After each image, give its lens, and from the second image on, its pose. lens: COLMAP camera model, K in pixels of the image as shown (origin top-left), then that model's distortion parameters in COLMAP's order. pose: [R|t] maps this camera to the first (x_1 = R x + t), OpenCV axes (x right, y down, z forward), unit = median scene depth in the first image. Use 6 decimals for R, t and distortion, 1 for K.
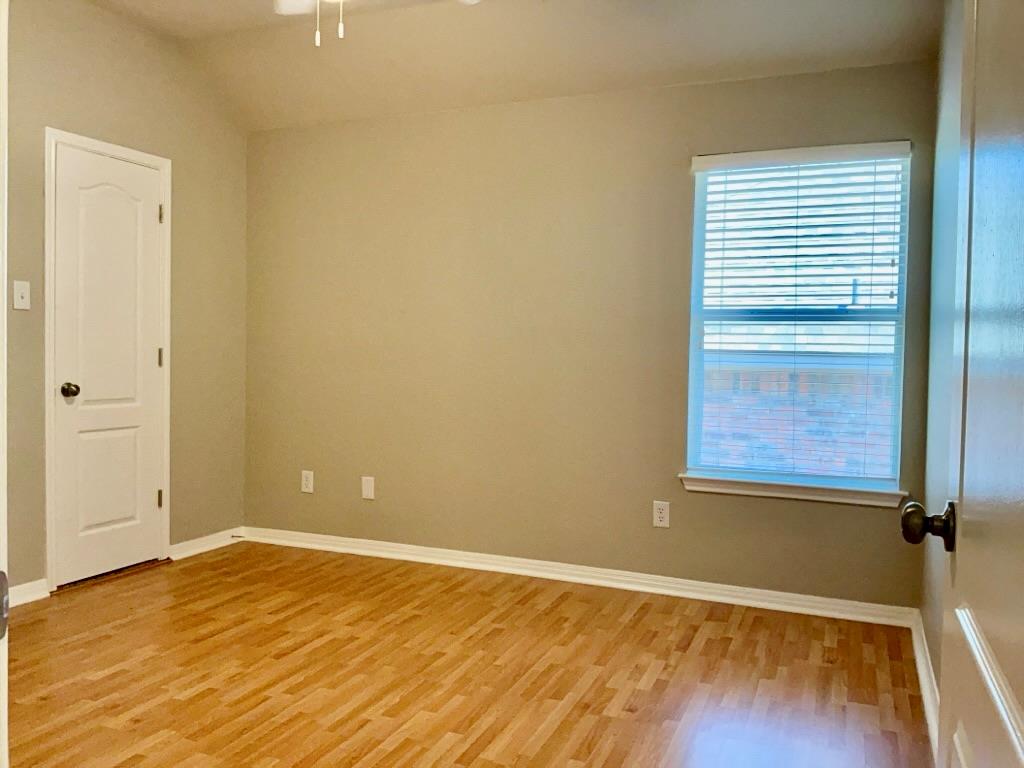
lens RADIAL K [[808.5, 0, 510.2], [0, 808.5, 386.0], [0, 0, 1]] dist [0.134315, -0.266906]
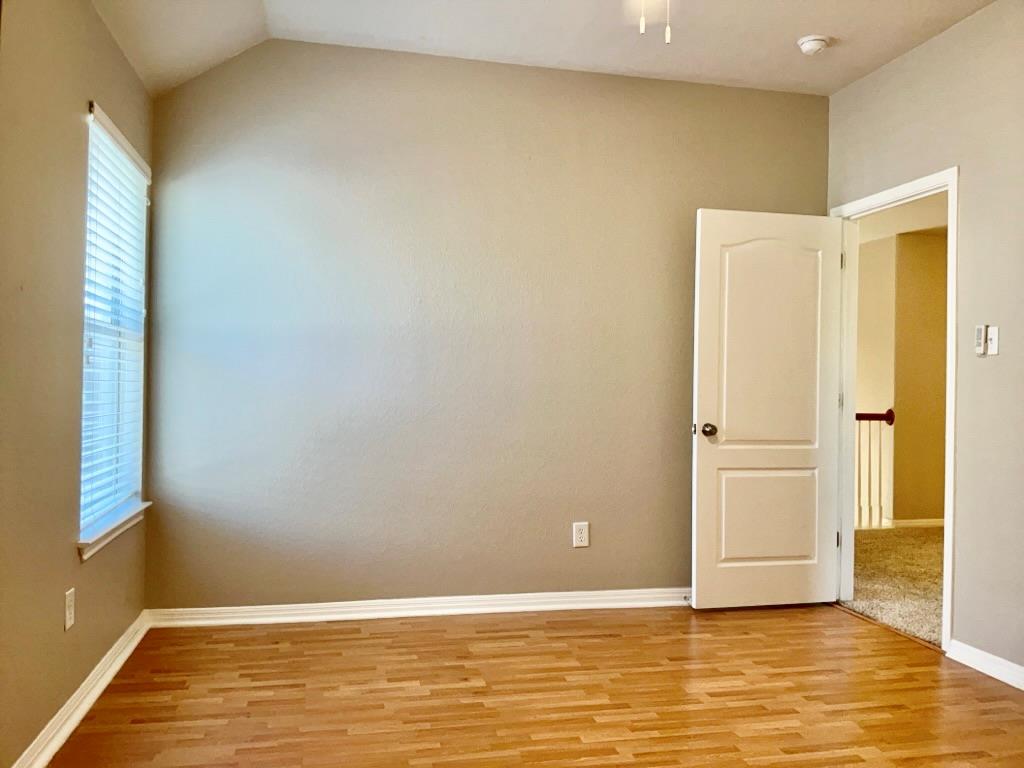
lens RADIAL K [[808.5, 0, 510.2], [0, 808.5, 386.0], [0, 0, 1]] dist [0.134315, -0.266906]
pose [[-0.573128, -0.025896, 0.819057, -0.776359], [0.005773, 0.999348, 0.035636, -0.065547], [-0.819446, 0.025152, -0.572605, 1.471334]]
